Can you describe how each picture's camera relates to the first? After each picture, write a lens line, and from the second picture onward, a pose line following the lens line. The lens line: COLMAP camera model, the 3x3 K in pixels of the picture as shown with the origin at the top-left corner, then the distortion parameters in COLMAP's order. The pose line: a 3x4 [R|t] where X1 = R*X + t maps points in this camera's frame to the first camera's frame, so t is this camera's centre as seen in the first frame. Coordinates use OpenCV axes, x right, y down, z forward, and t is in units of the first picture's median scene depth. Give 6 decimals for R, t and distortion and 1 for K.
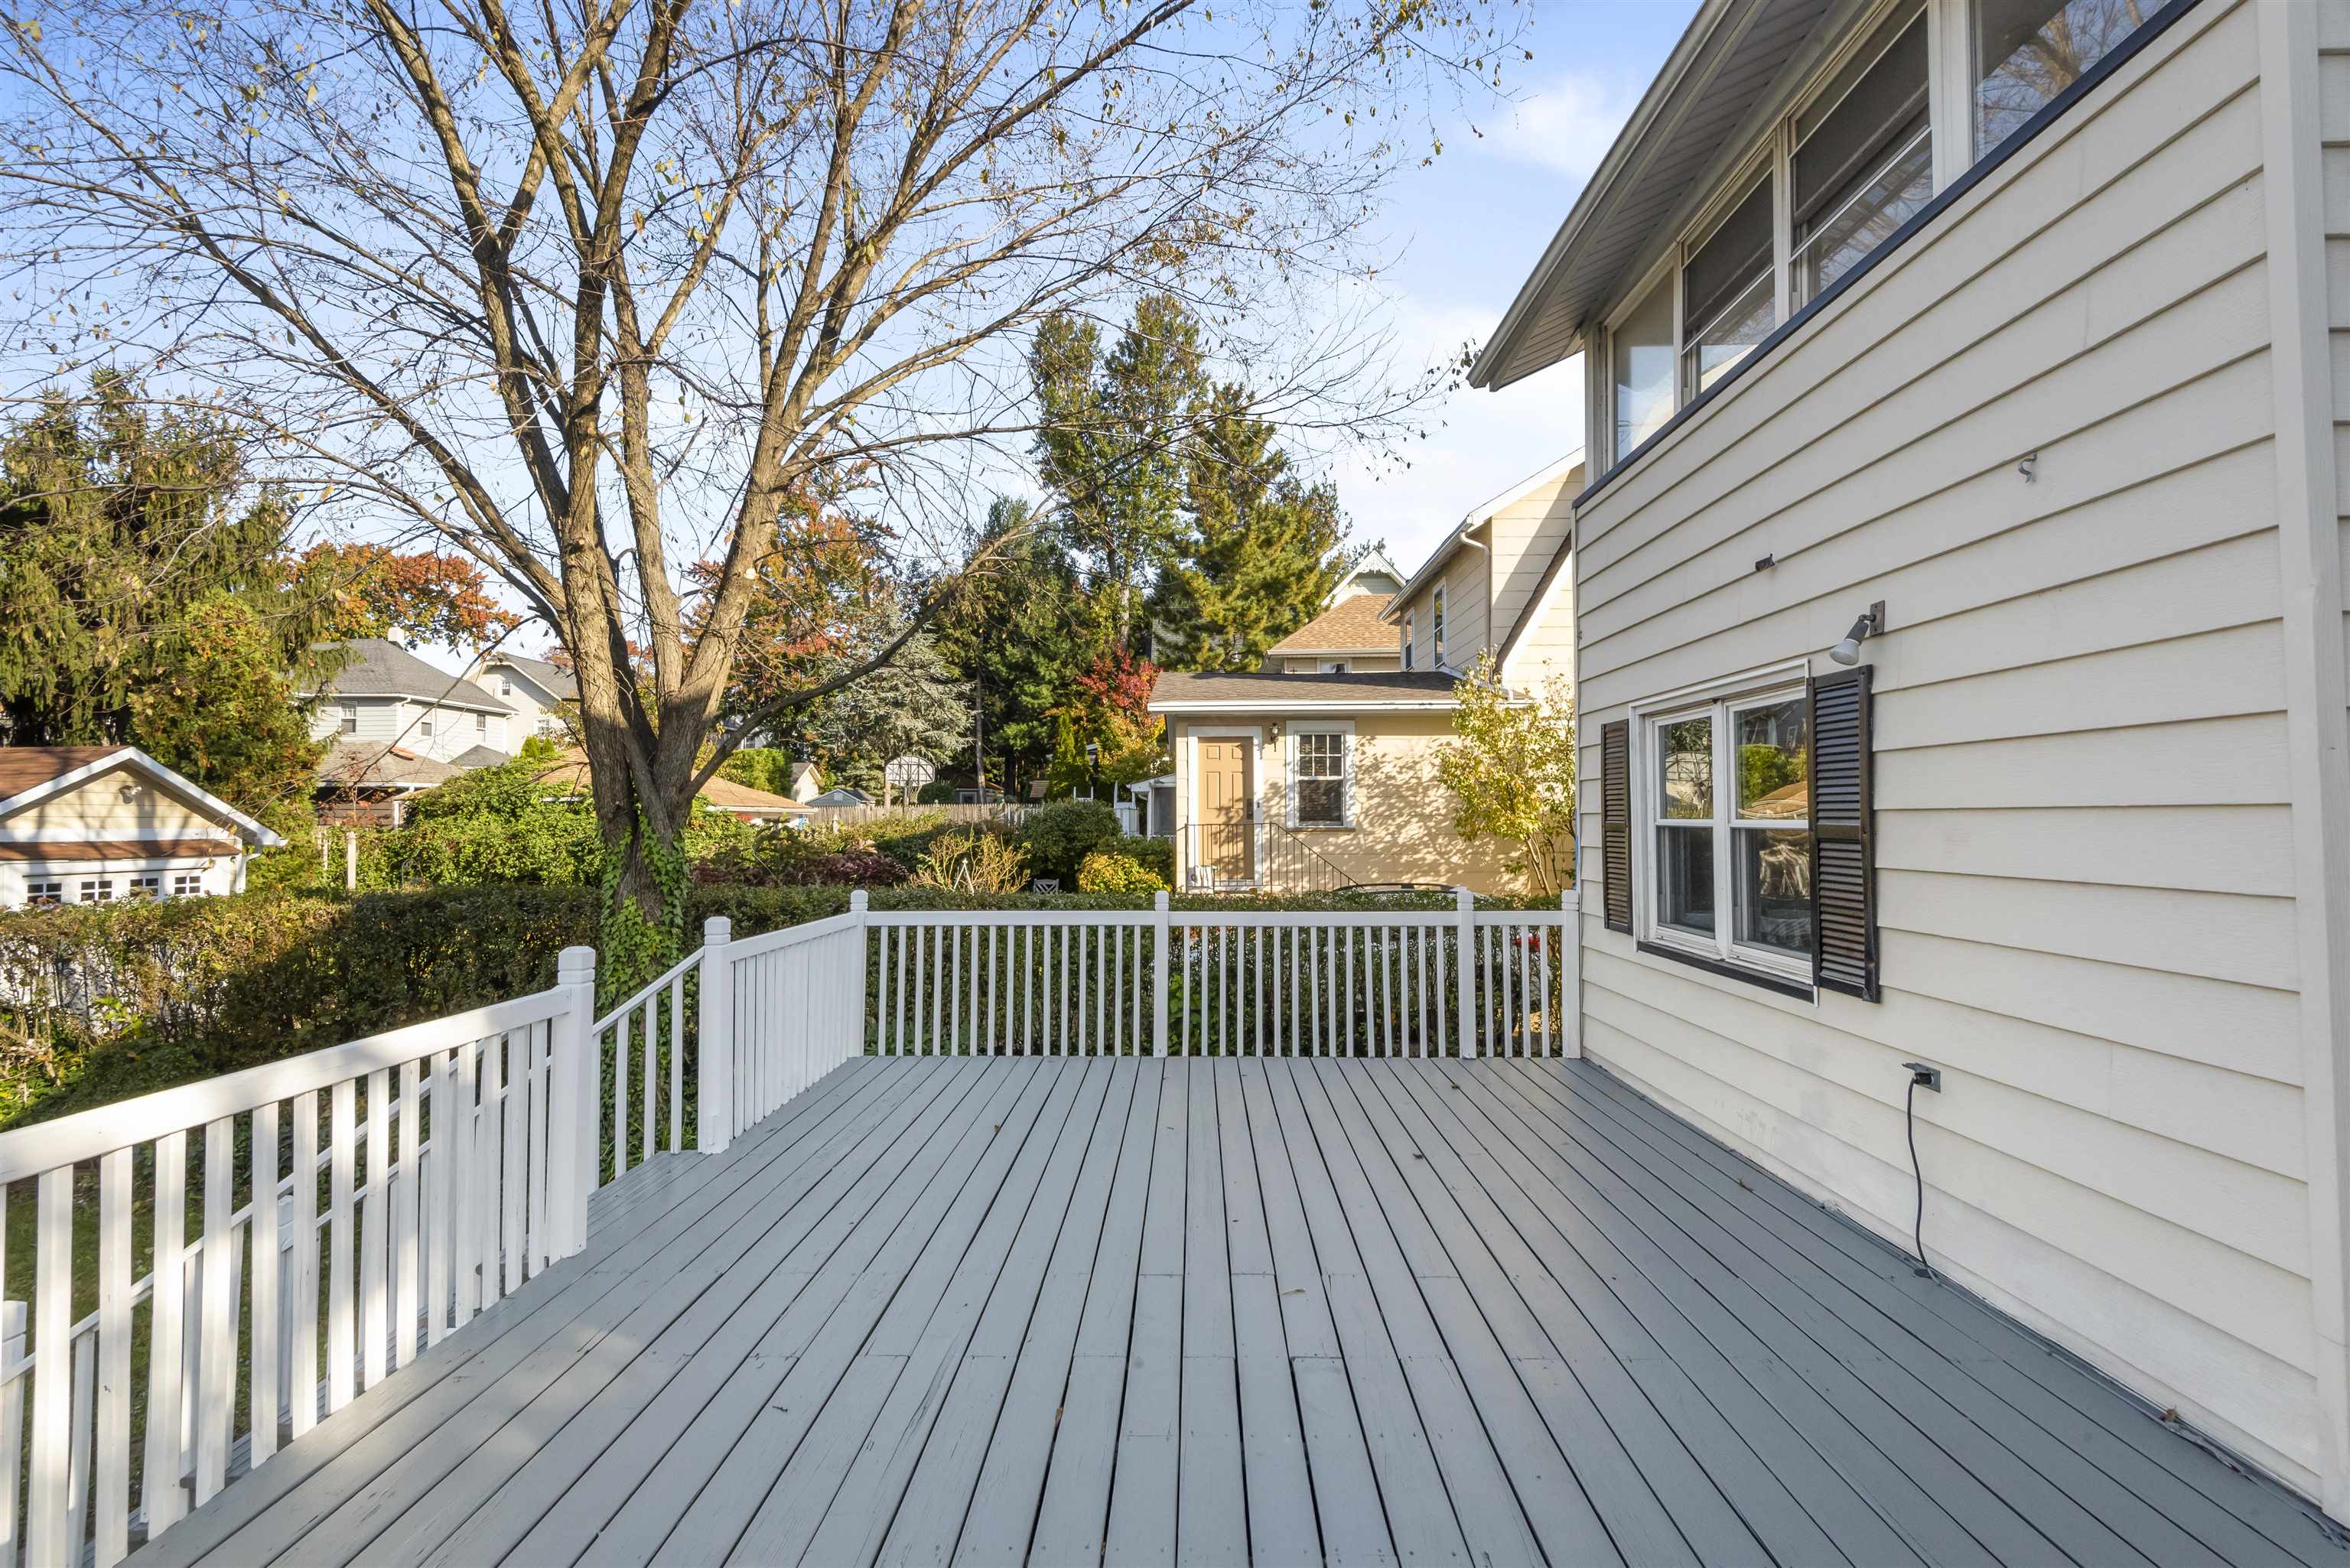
lens RADIAL K [[1049.7, 0, 1167.5], [0, 1049.7, 786.1], [0, 0, 1]] dist [0.000171, -0.000398]
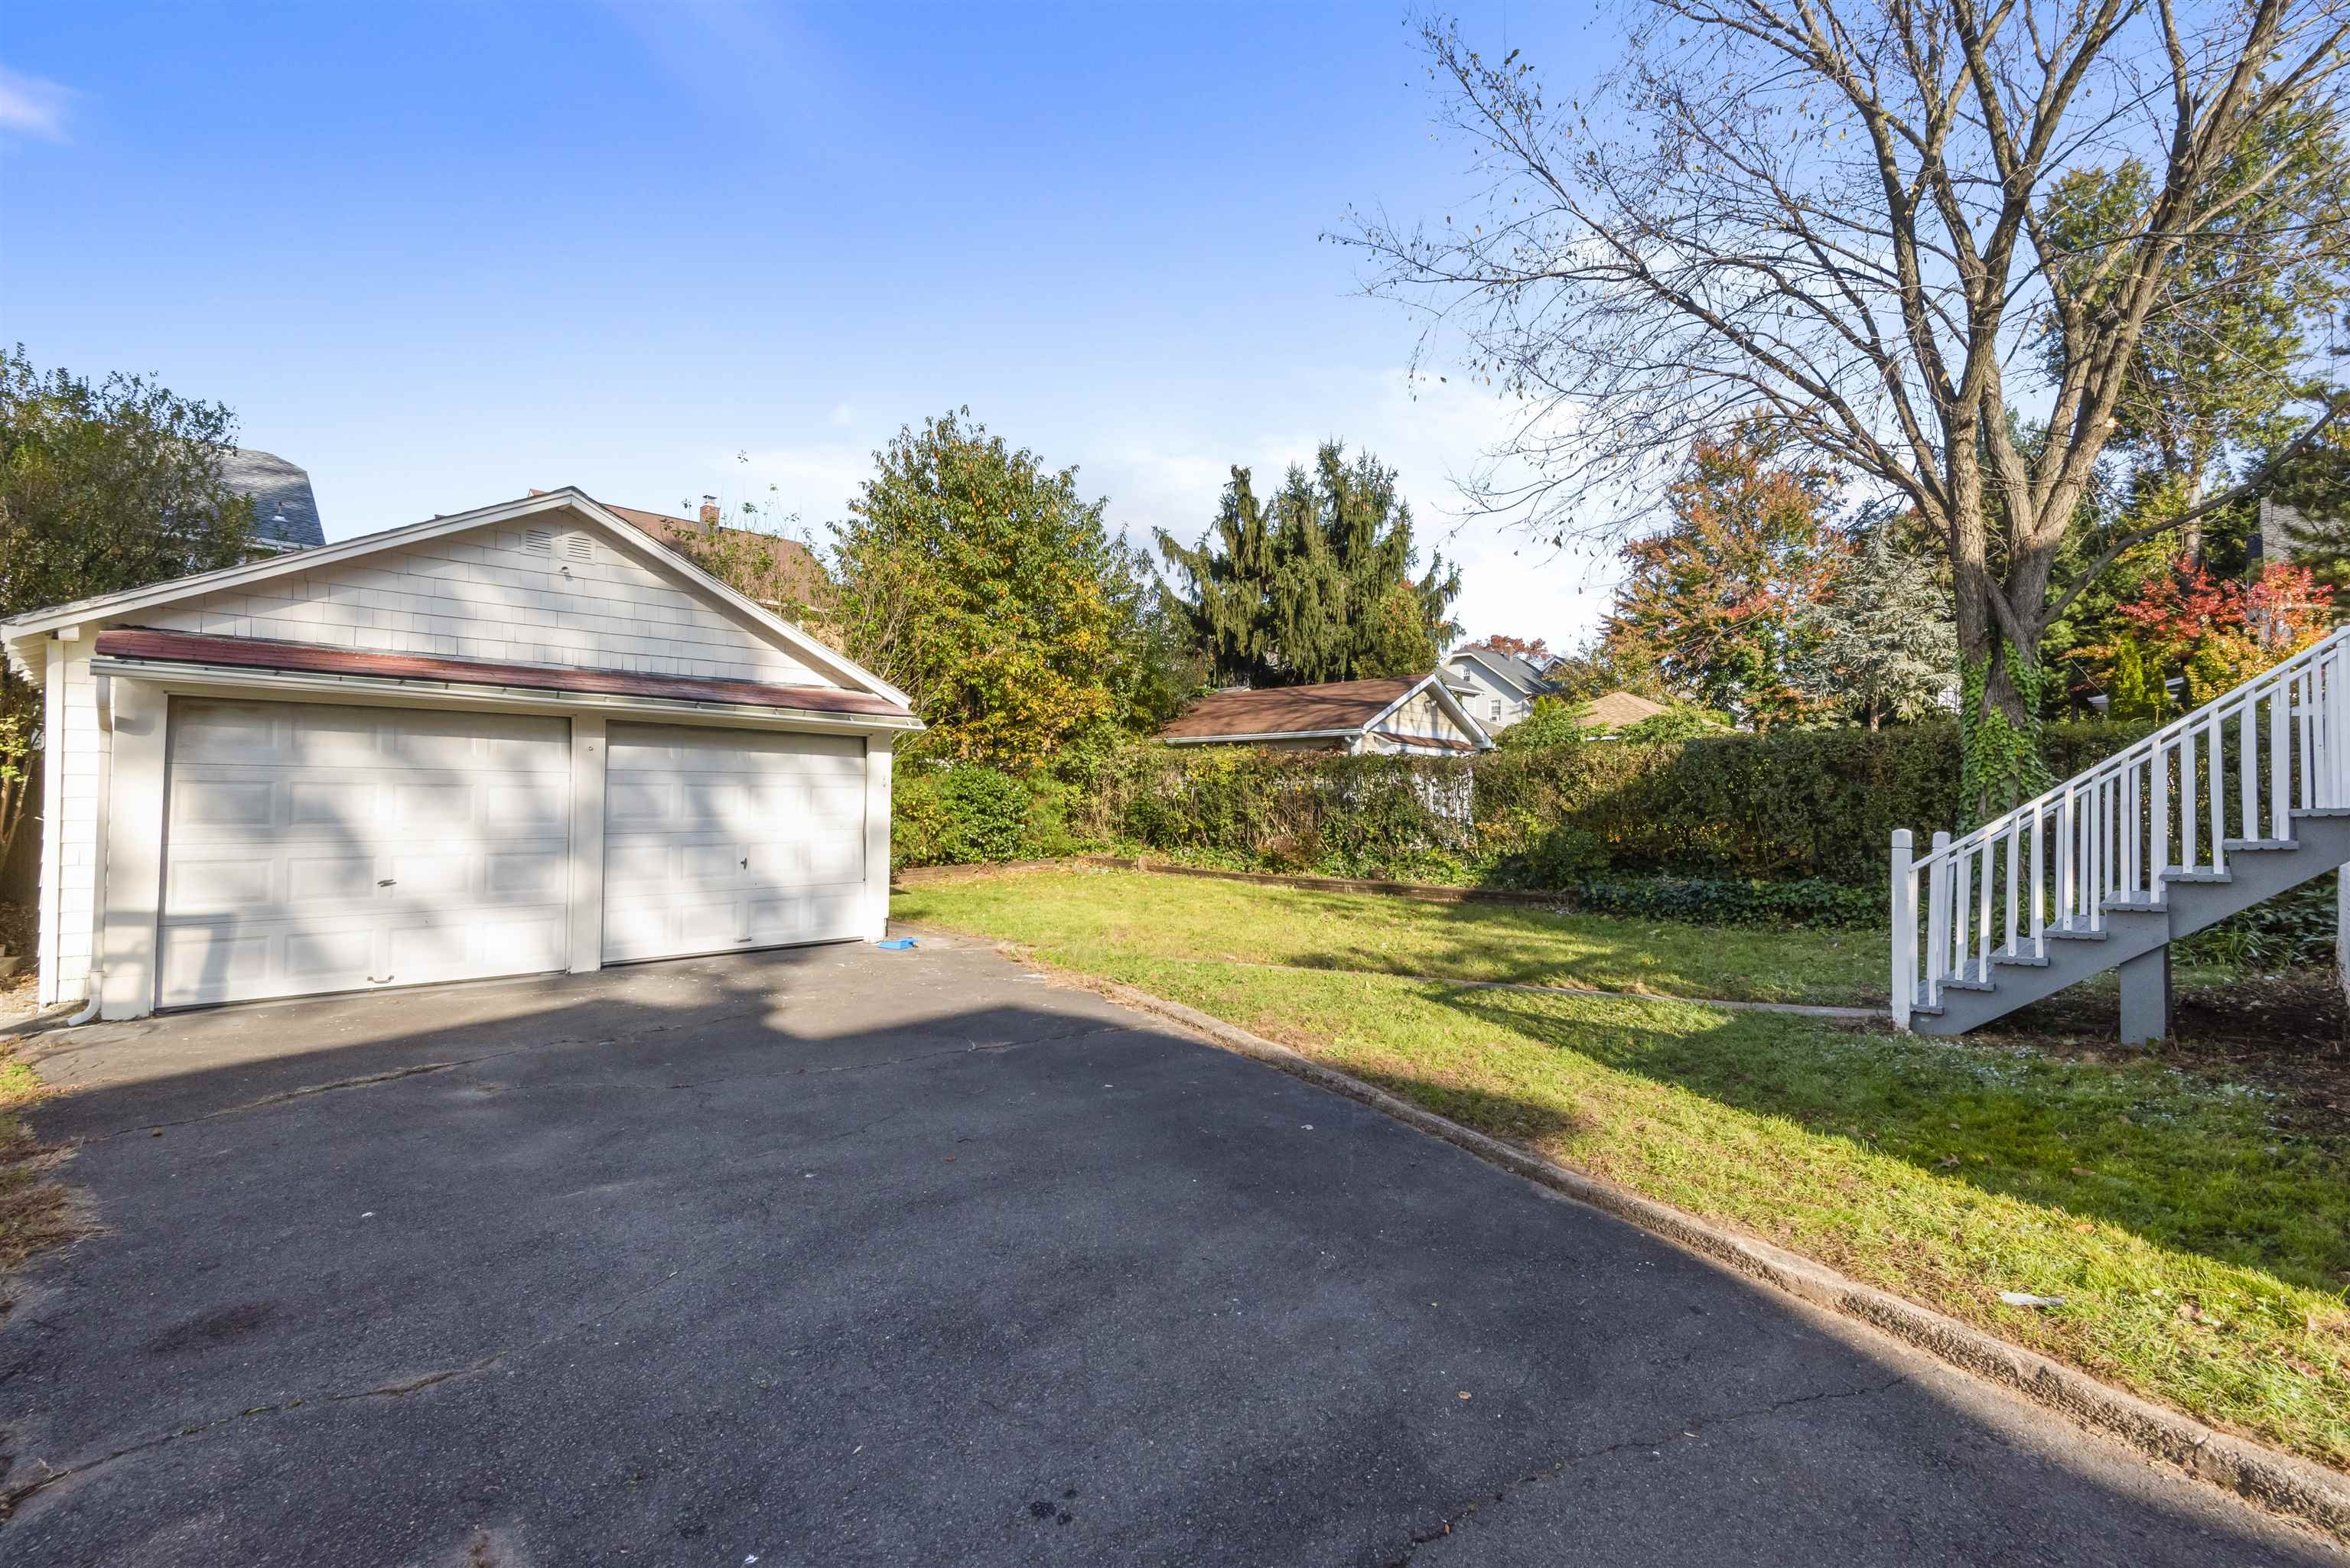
lens RADIAL K [[1049.7, 0, 1167.5], [0, 1049.7, 786.1], [0, 0, 1]] dist [0.000171, -0.000398]
pose [[0.722599, -0.004026, -0.691255, -0.188941], [0.005745, 0.999983, 0.000182, 0.099436], [0.691243, -0.004103, 0.722611, -0.284311]]
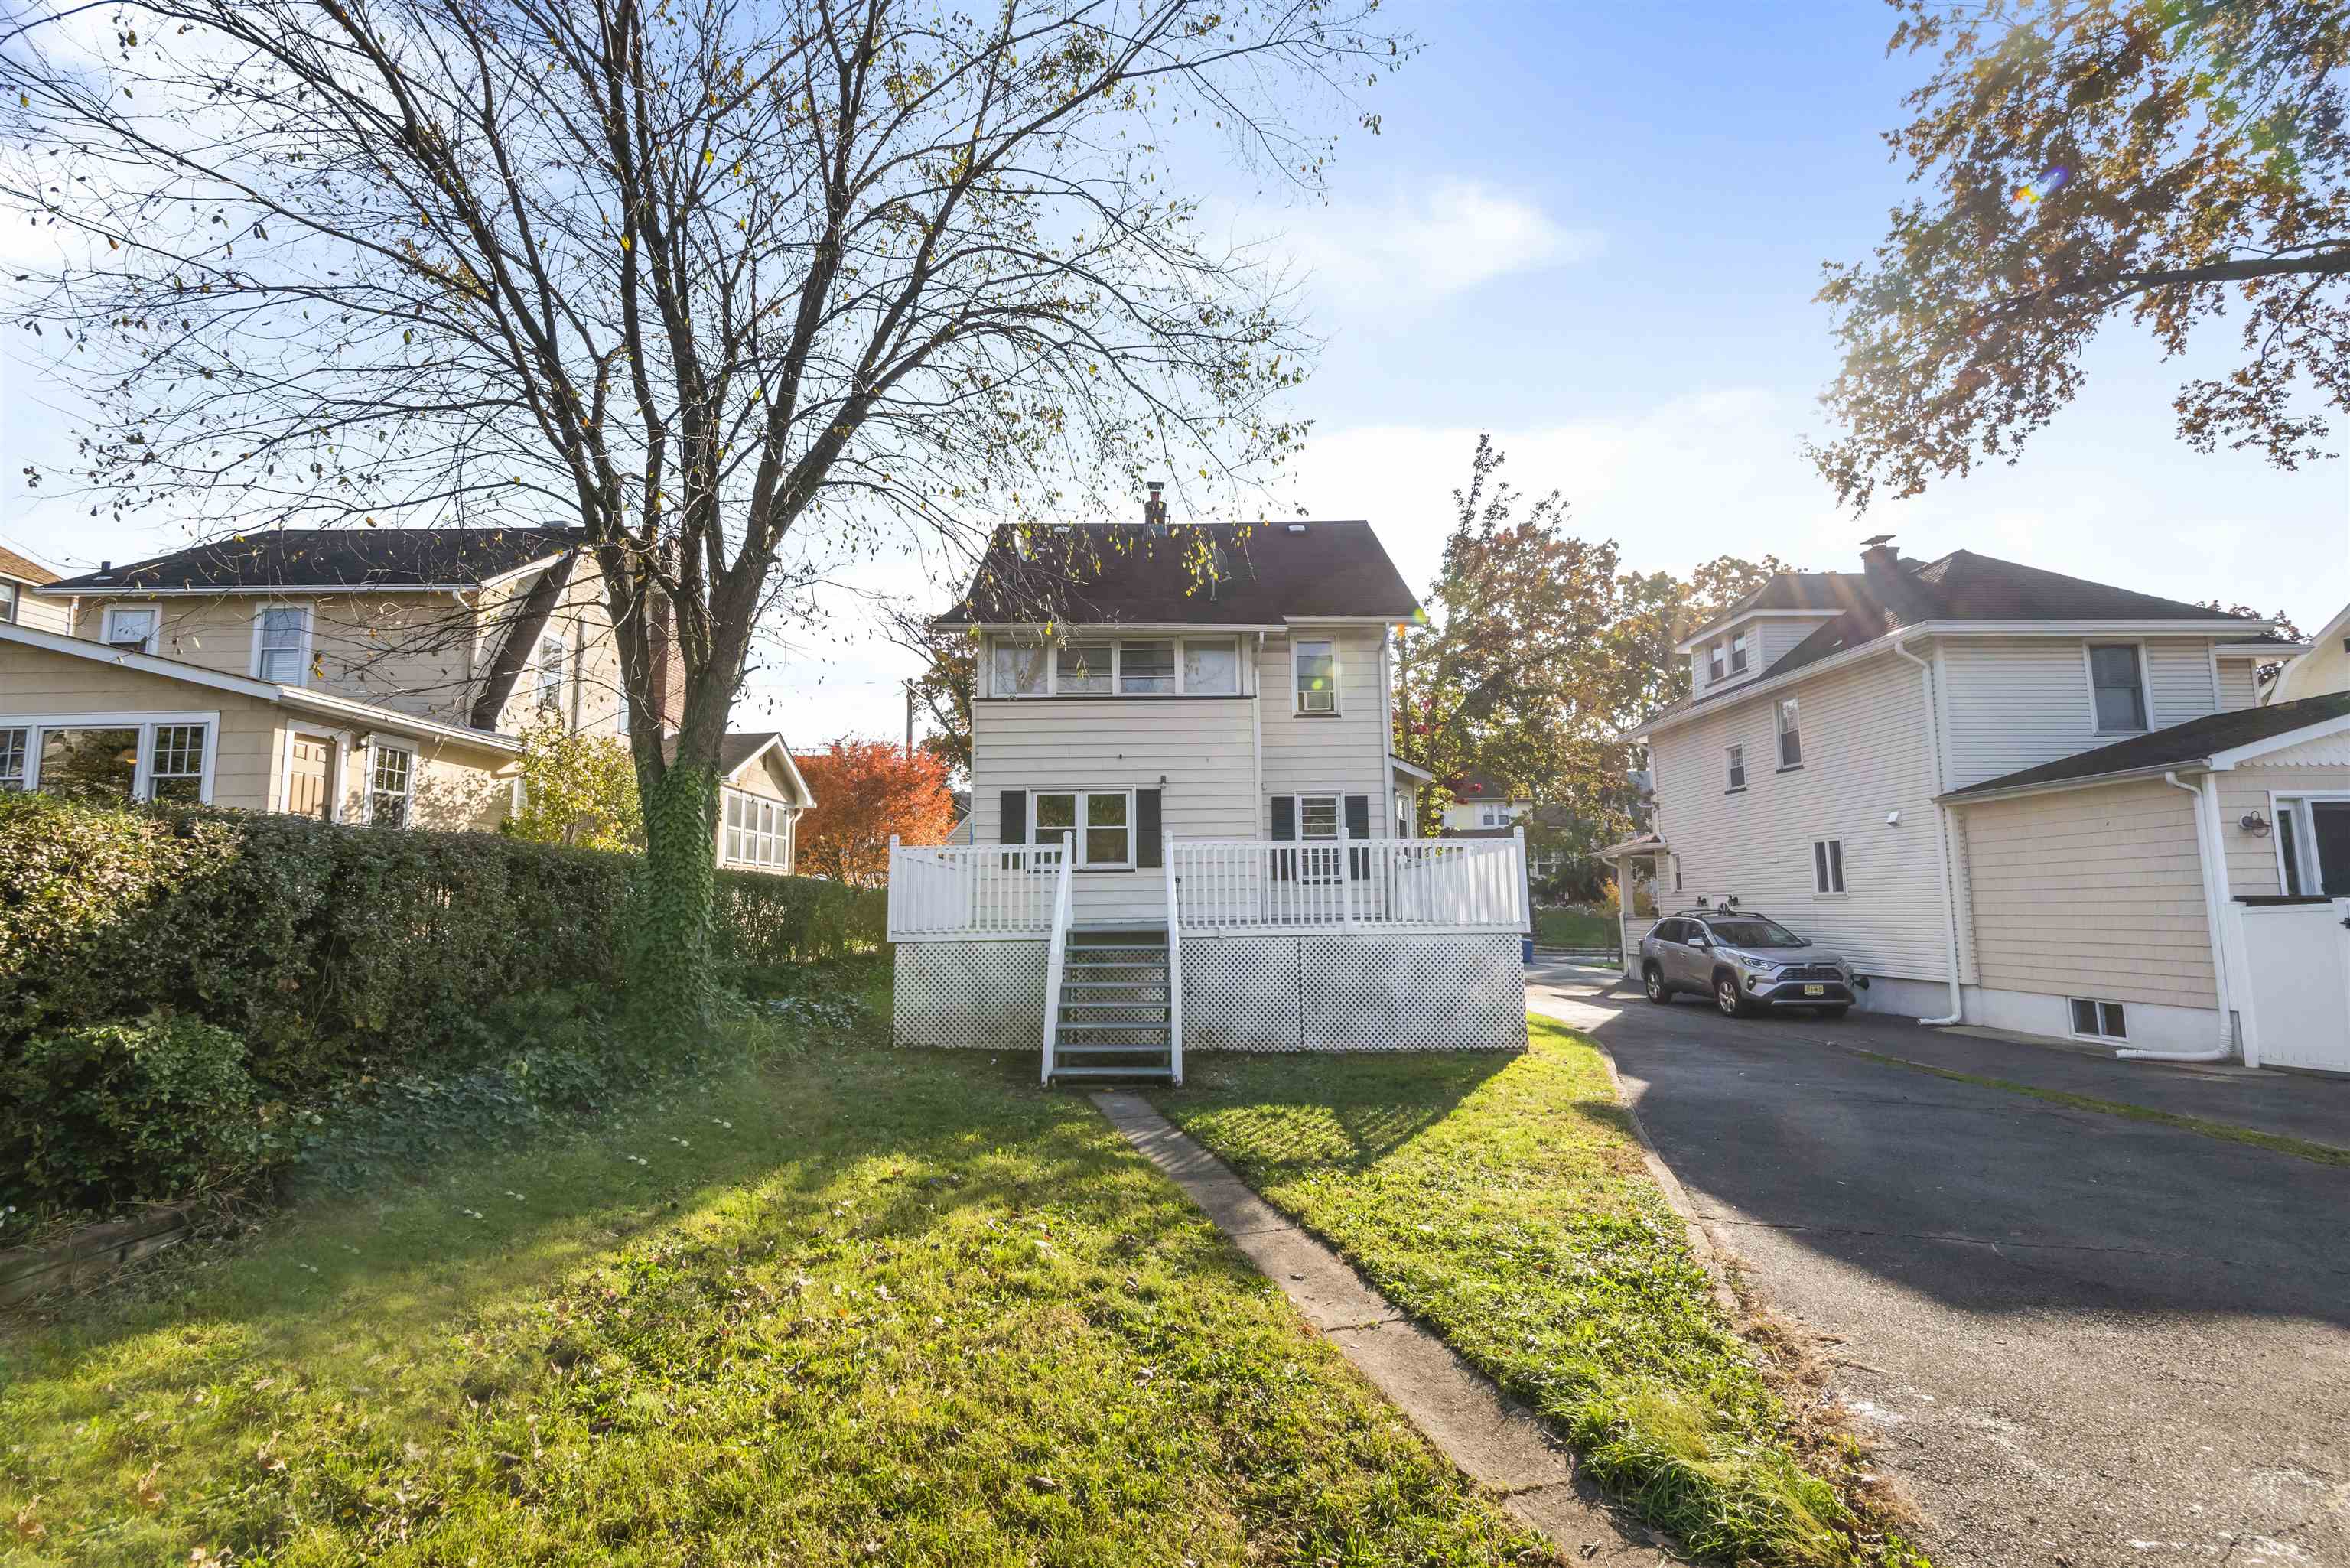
lens RADIAL K [[1101.7, 0, 1175.0], [0, 1101.7, 784.0], [0, 0, 1]] dist [0.015023, -0.000383]
pose [[-0.019115, 0.124281, 0.992063, -0.945647], [-0.018834, 0.992023, -0.124639, 0.105188], [-0.999640, -0.021067, -0.016622, 0.250561]]
